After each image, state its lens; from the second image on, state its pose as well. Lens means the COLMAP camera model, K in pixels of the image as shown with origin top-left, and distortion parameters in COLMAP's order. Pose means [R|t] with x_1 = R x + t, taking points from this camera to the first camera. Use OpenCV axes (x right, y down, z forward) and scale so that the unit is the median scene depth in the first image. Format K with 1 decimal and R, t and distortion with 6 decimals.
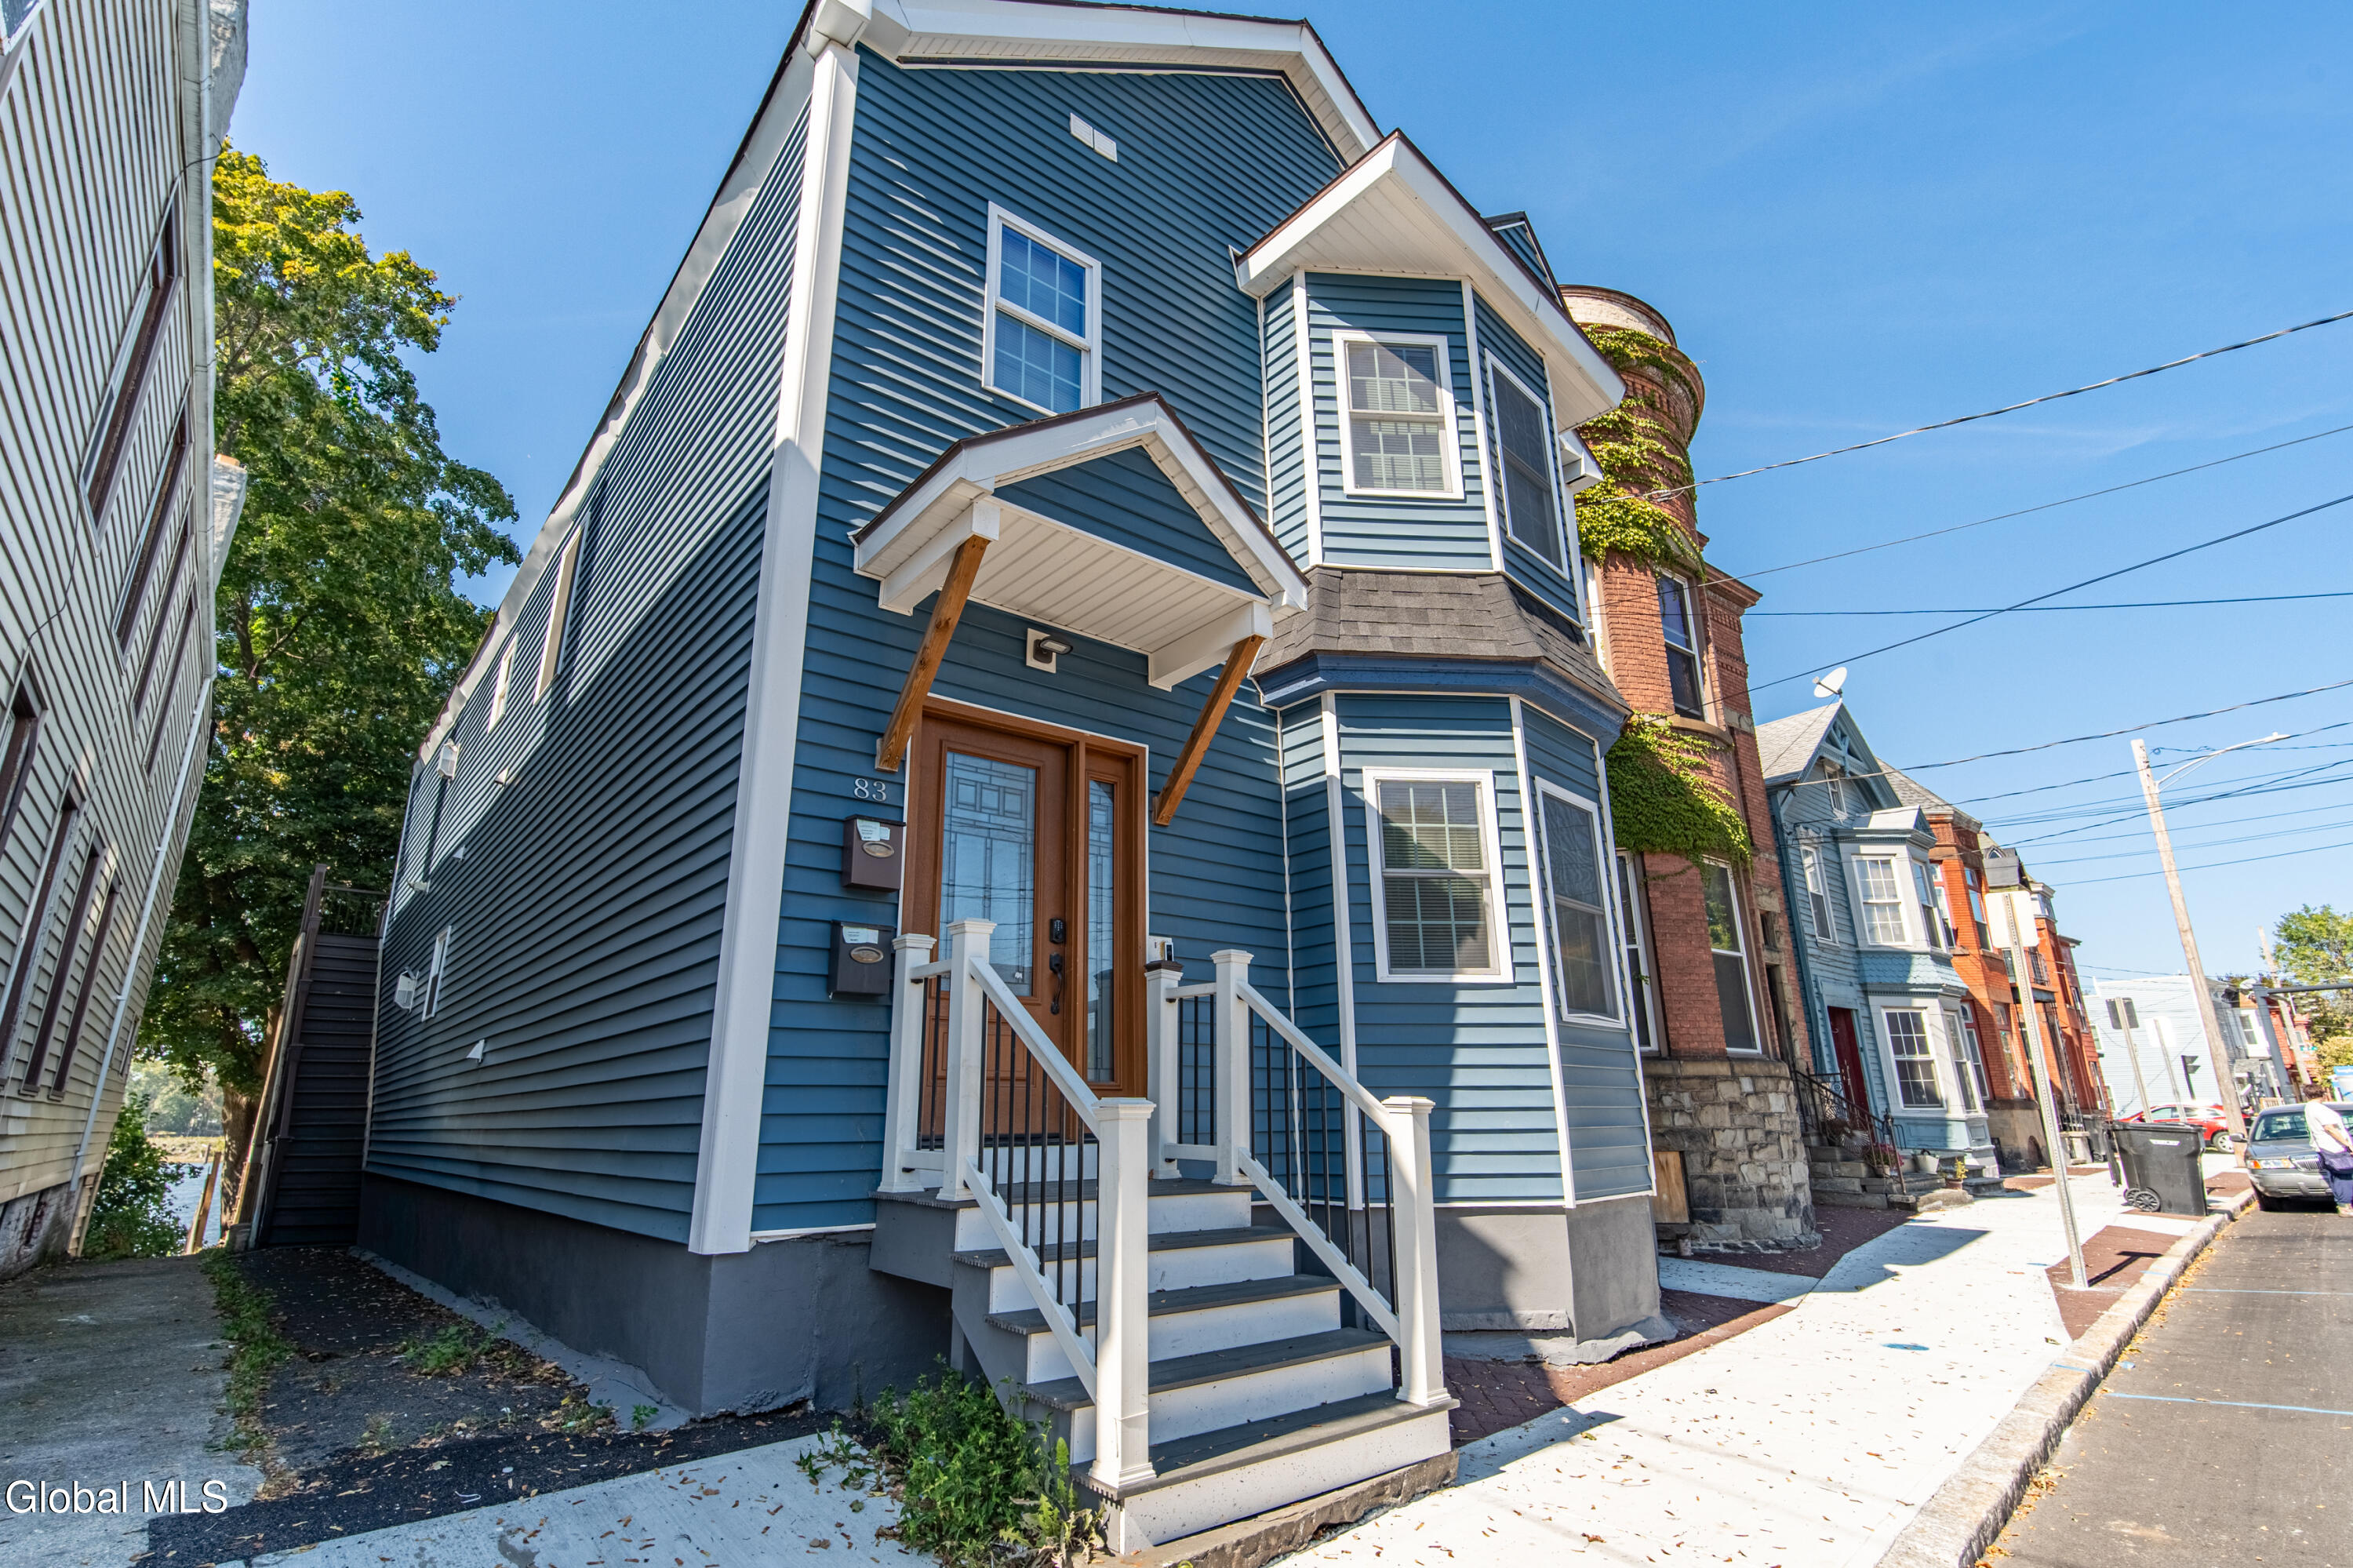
lens RADIAL K [[1096.7, 0, 1161.5], [0, 1096.7, 788.2], [0, 0, 1]] dist [0.005234, 0.000997]
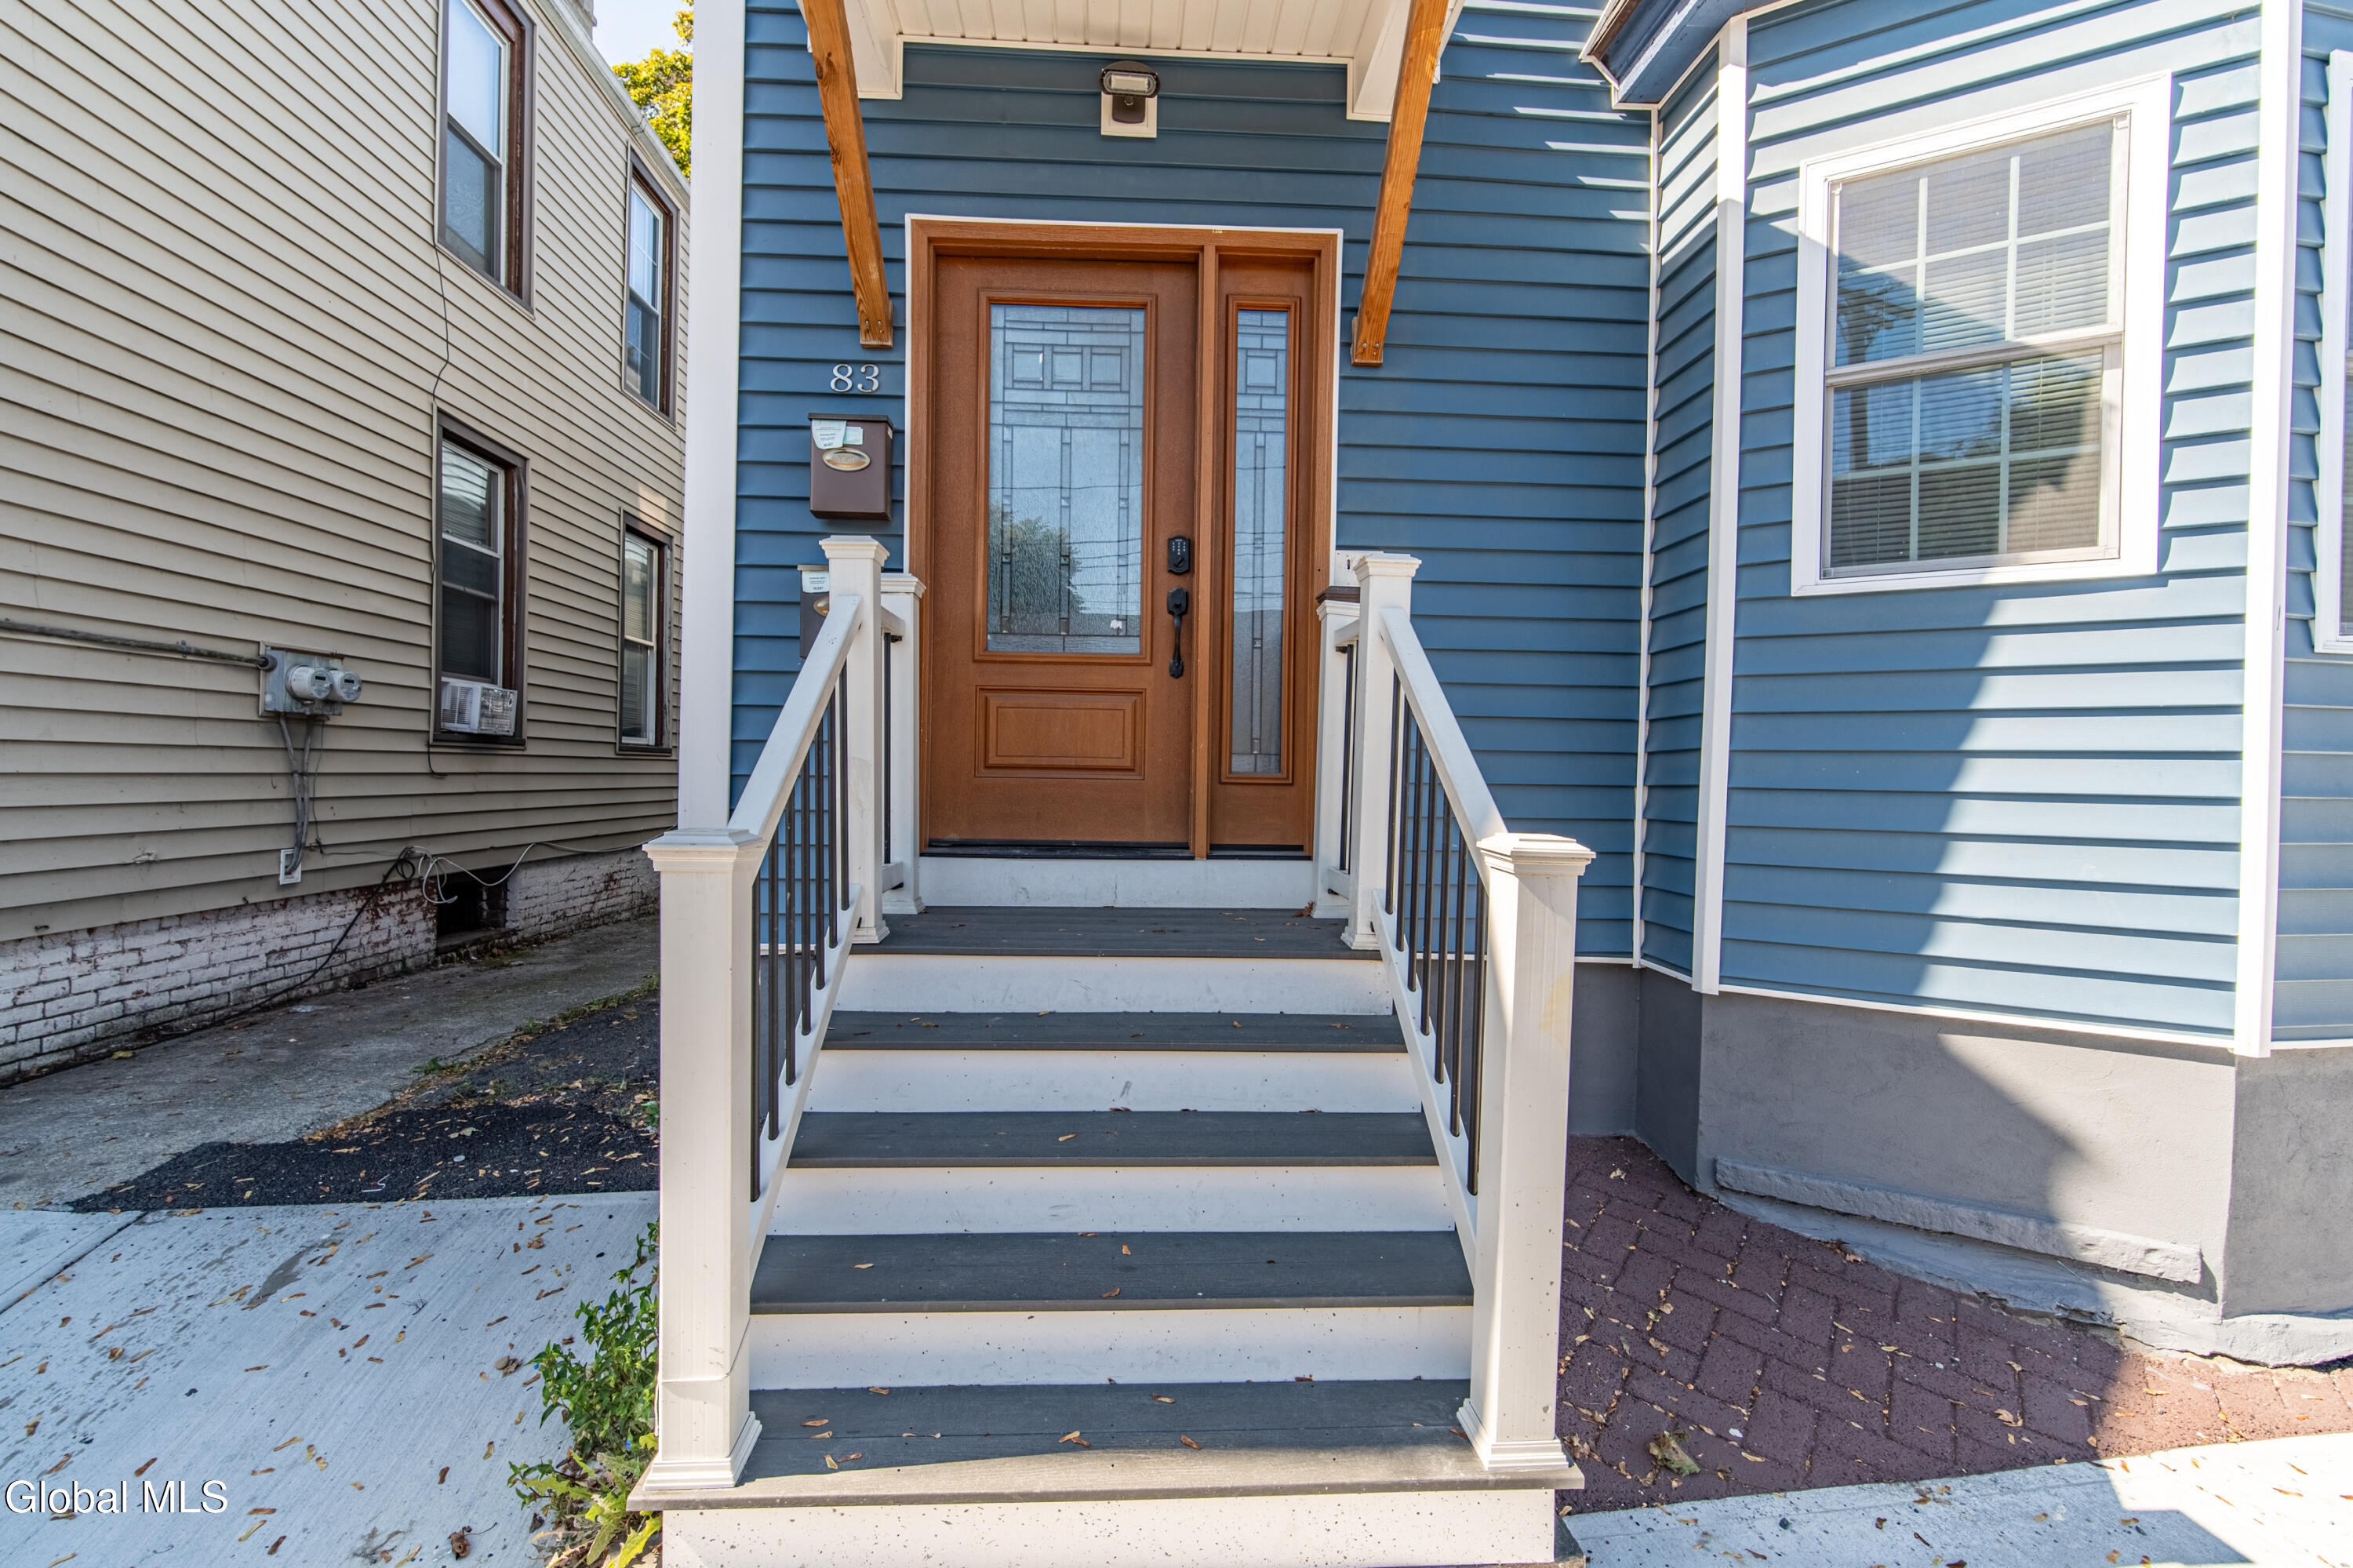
lens RADIAL K [[1020.7, 0, 1168.6], [0, 1020.7, 783.3], [0, 0, 1]] dist [0.004995, -0.000718]
pose [[0.810713, 0.026434, -0.584847, 0.236532], [0.146331, 0.958122, 0.246149, 0.095731], [0.566862, -0.285137, 0.772894, 0.417026]]
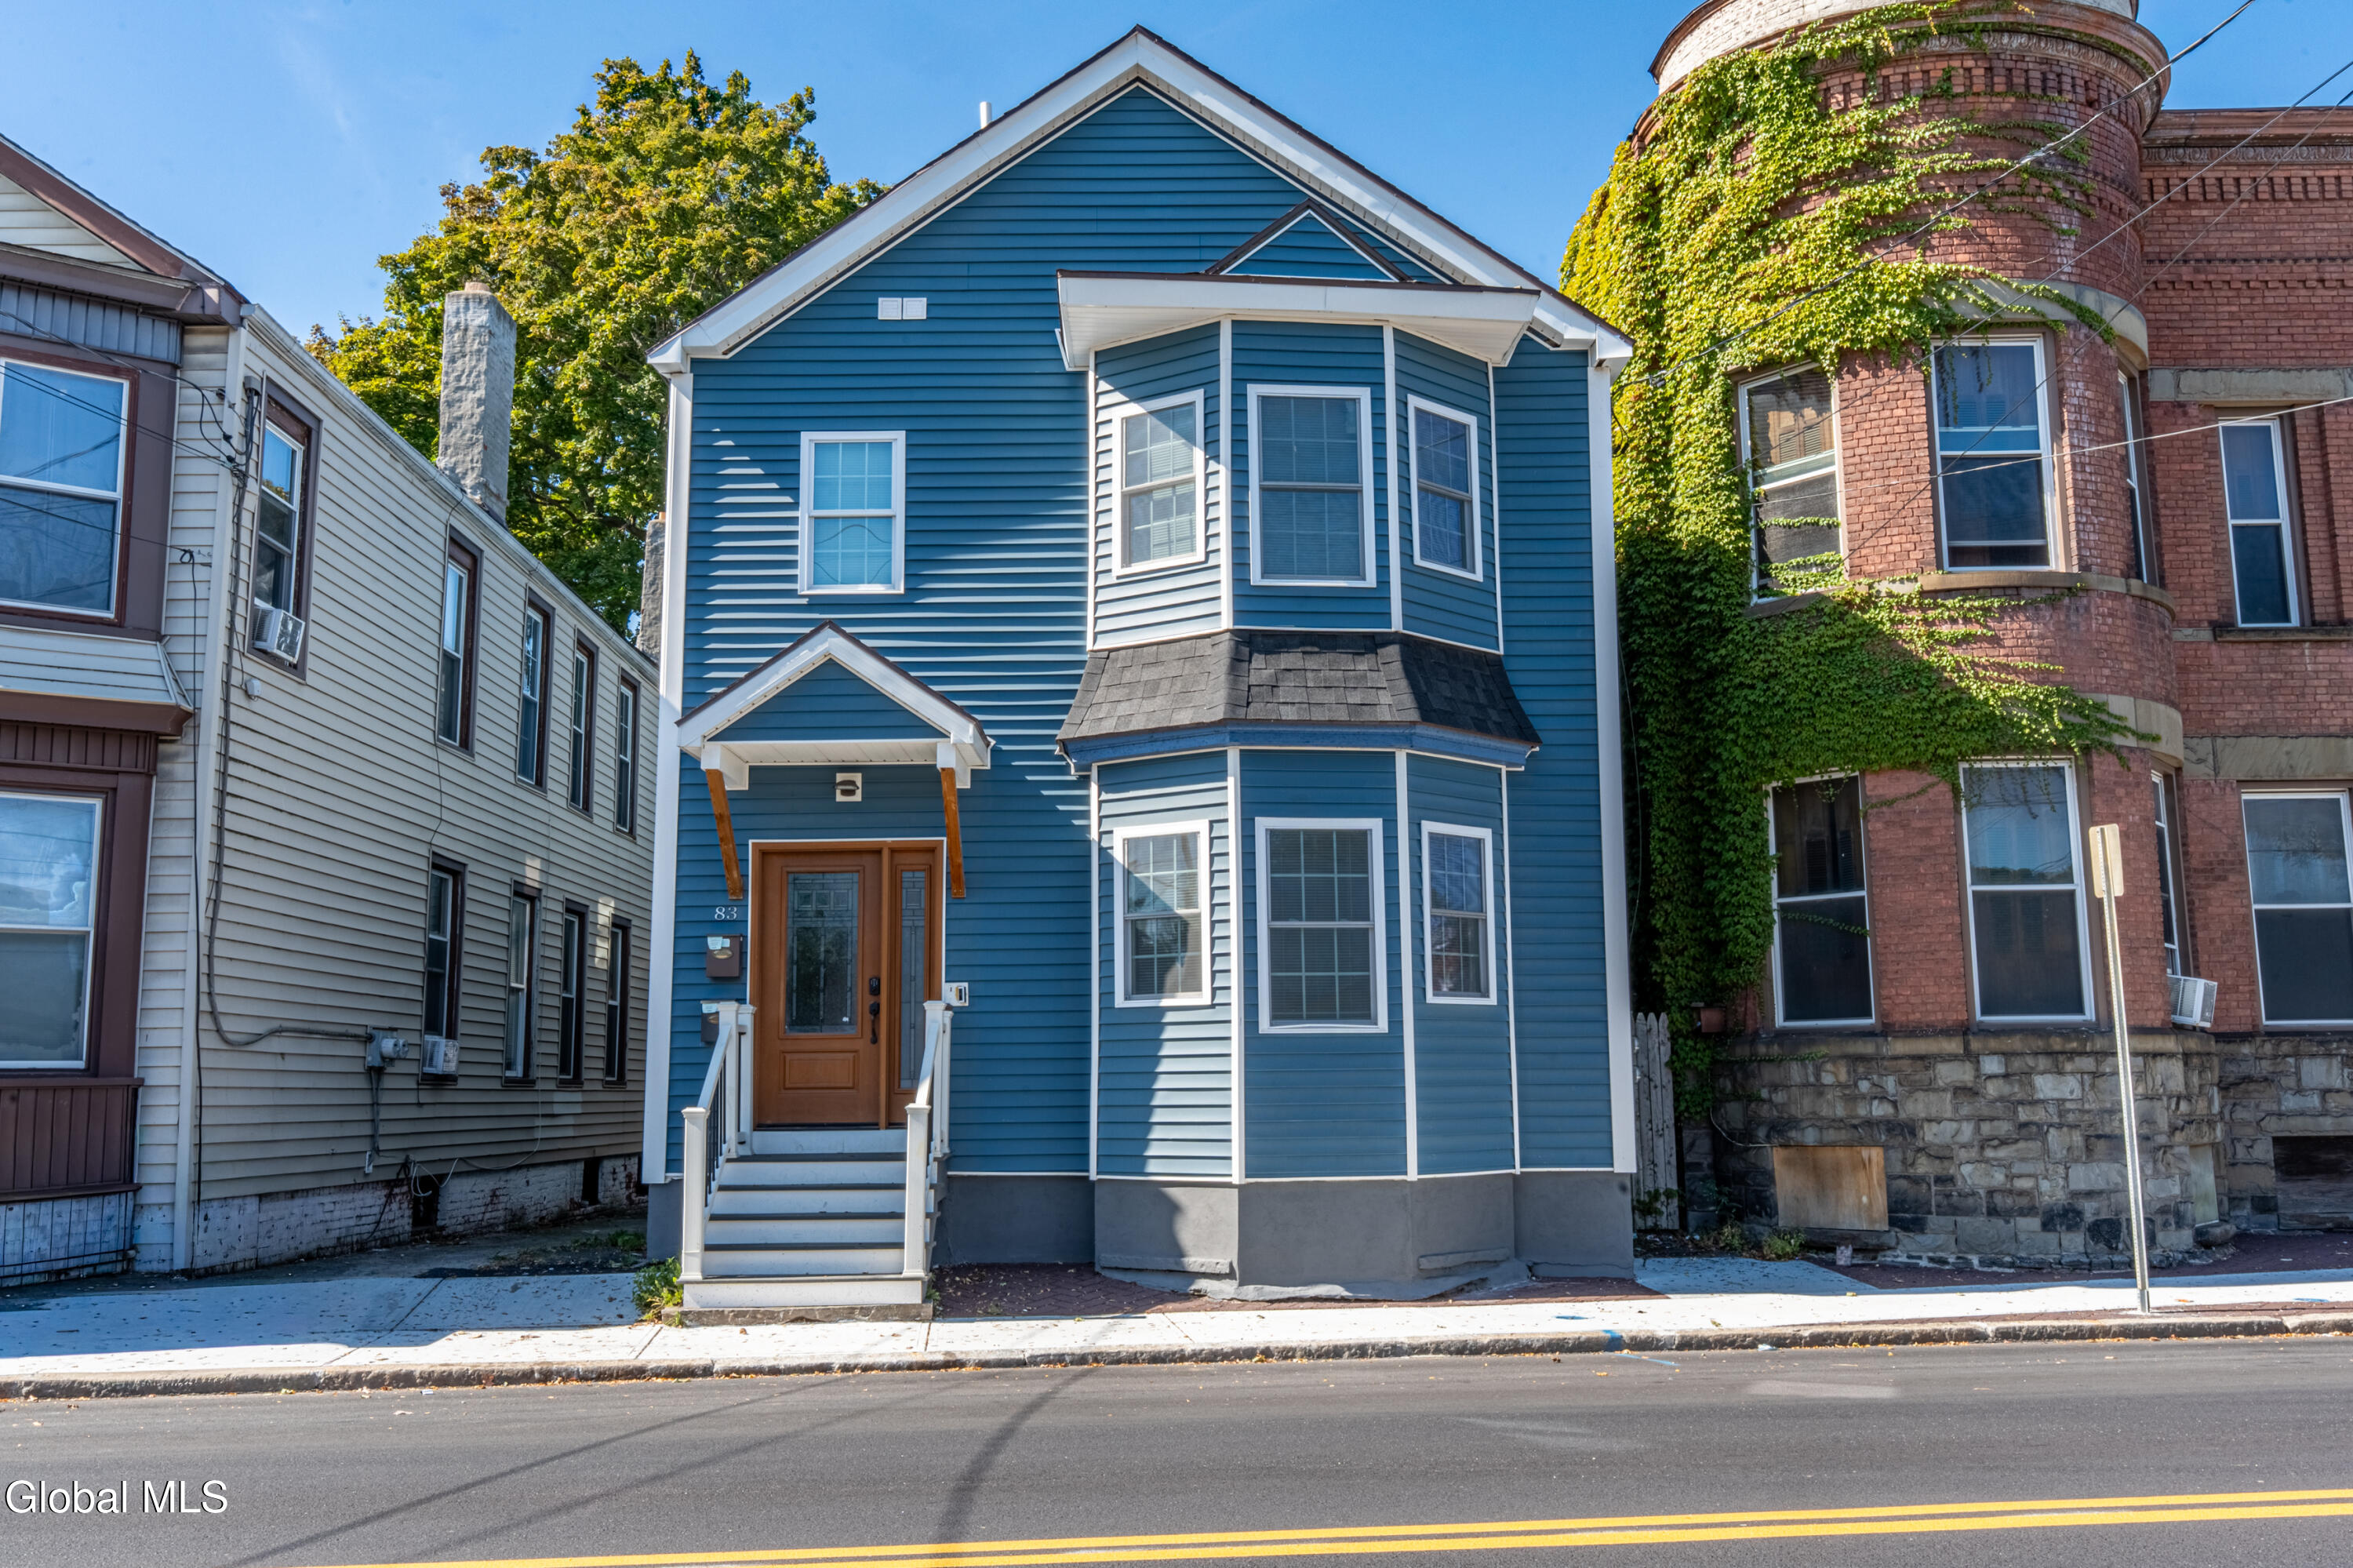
lens RADIAL K [[2025.6, 0, 1180.7], [0, 2025.6, 780.6], [0, 0, 1]] dist [-0.011324, 0.007567]
pose [[0.786752, -0.094727, -0.609958, 1.639053], [0.181309, 0.980030, 0.081662, -0.244546], [0.590041, -0.174838, 0.788215, -0.708726]]
